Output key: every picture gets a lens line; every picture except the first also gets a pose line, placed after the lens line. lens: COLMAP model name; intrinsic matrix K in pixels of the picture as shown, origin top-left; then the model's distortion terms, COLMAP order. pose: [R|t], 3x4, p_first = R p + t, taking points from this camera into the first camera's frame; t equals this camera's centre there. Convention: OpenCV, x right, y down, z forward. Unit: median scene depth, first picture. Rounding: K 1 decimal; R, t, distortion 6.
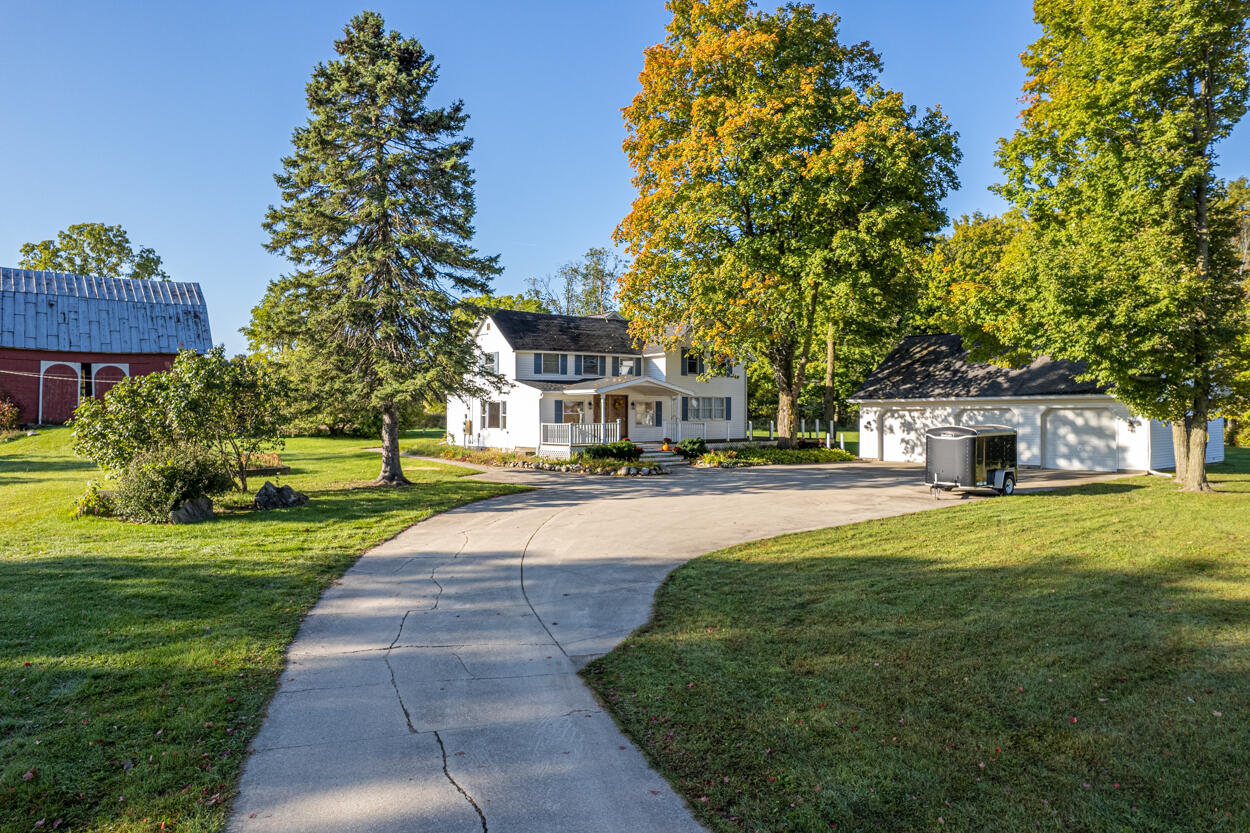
lens RADIAL K [[804.5, 0, 619.3], [0, 804.5, 411.2], [0, 0, 1]] dist [-0.066536, 0.053799]
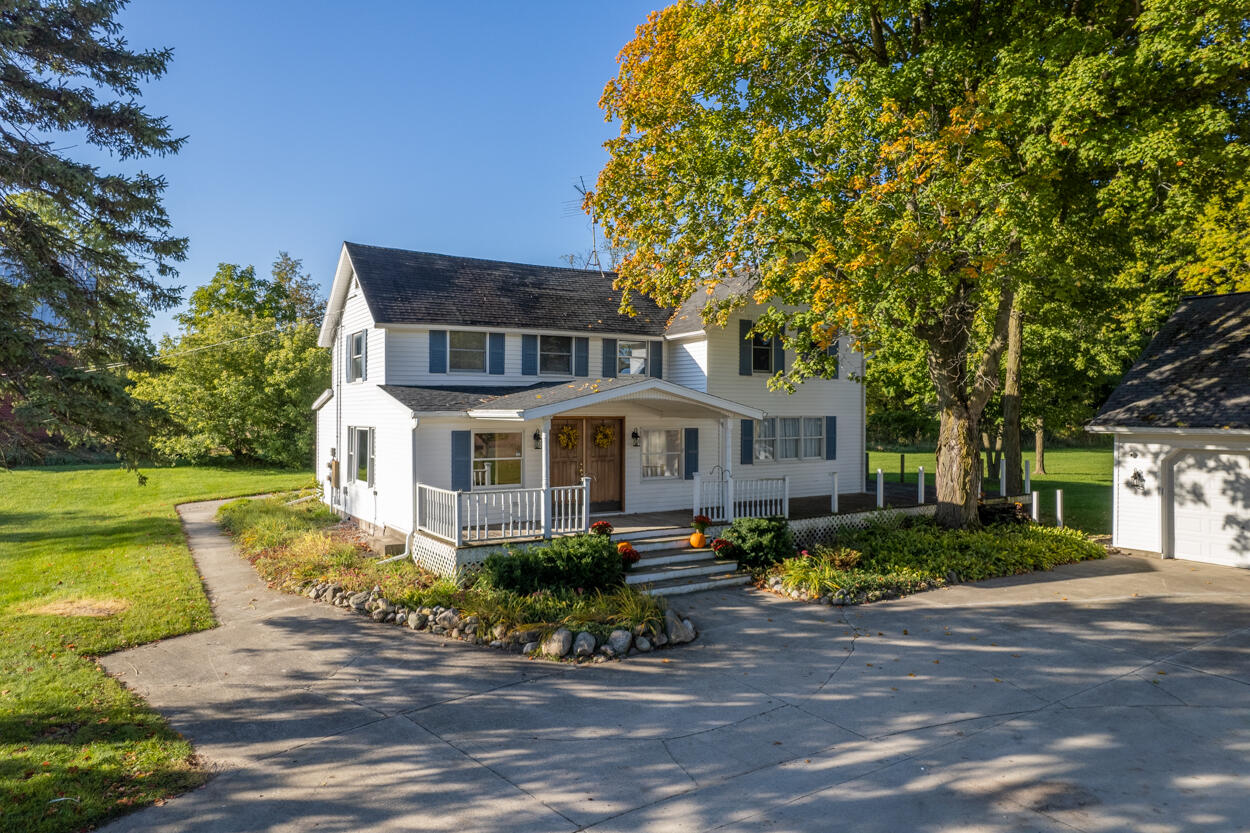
lens RADIAL K [[804.5, 0, 619.3], [0, 804.5, 411.2], [0, 0, 1]] dist [-0.066536, 0.053799]
pose [[0.995415, 0.003234, -0.095594, 0.055640], [-0.003111, 0.999994, 0.001440, -0.024948], [0.095598, -0.001136, 0.995419, 0.540615]]
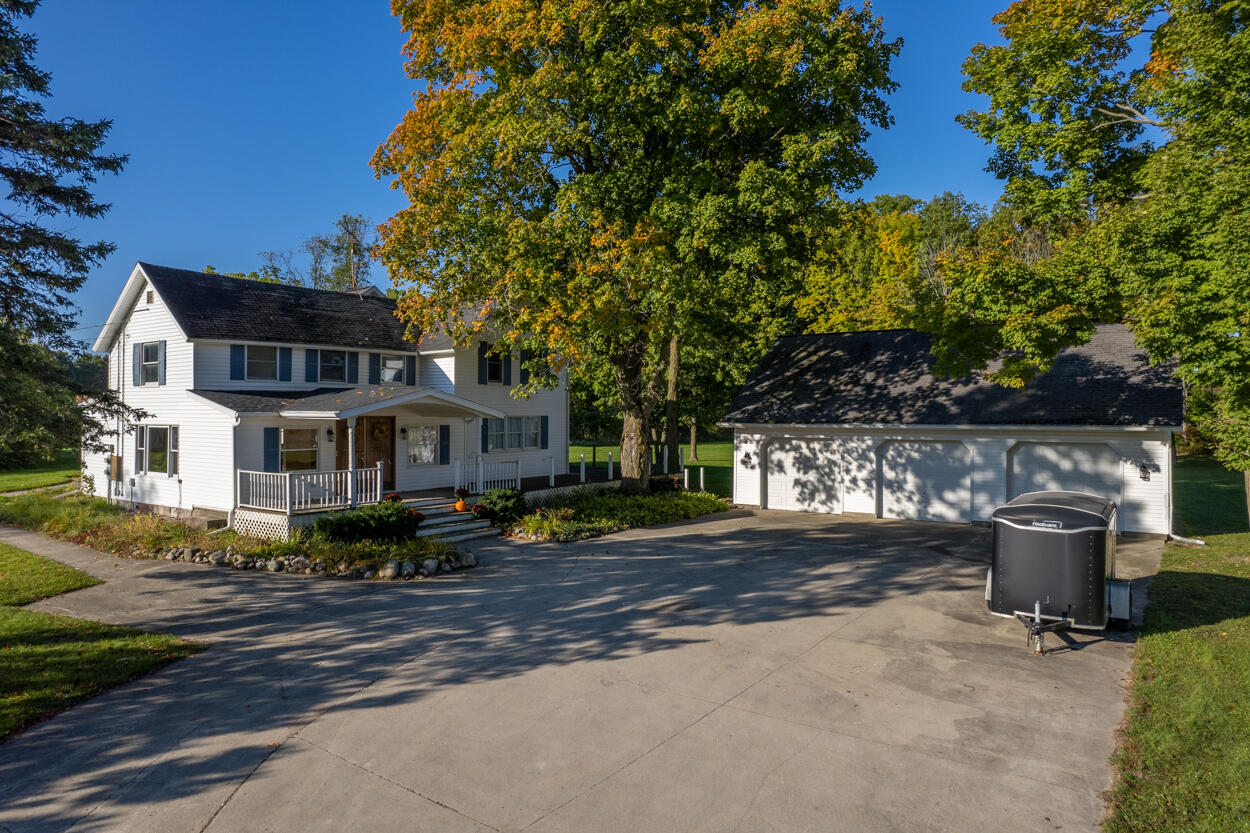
lens RADIAL K [[804.5, 0, 619.3], [0, 804.5, 411.2], [0, 0, 1]] dist [-0.066536, 0.053799]
pose [[0.957547, 0.005952, 0.288215, -0.001741], [-0.006762, 0.999975, 0.001815, -0.027295], [-0.288197, -0.003687, 0.957564, 0.374916]]
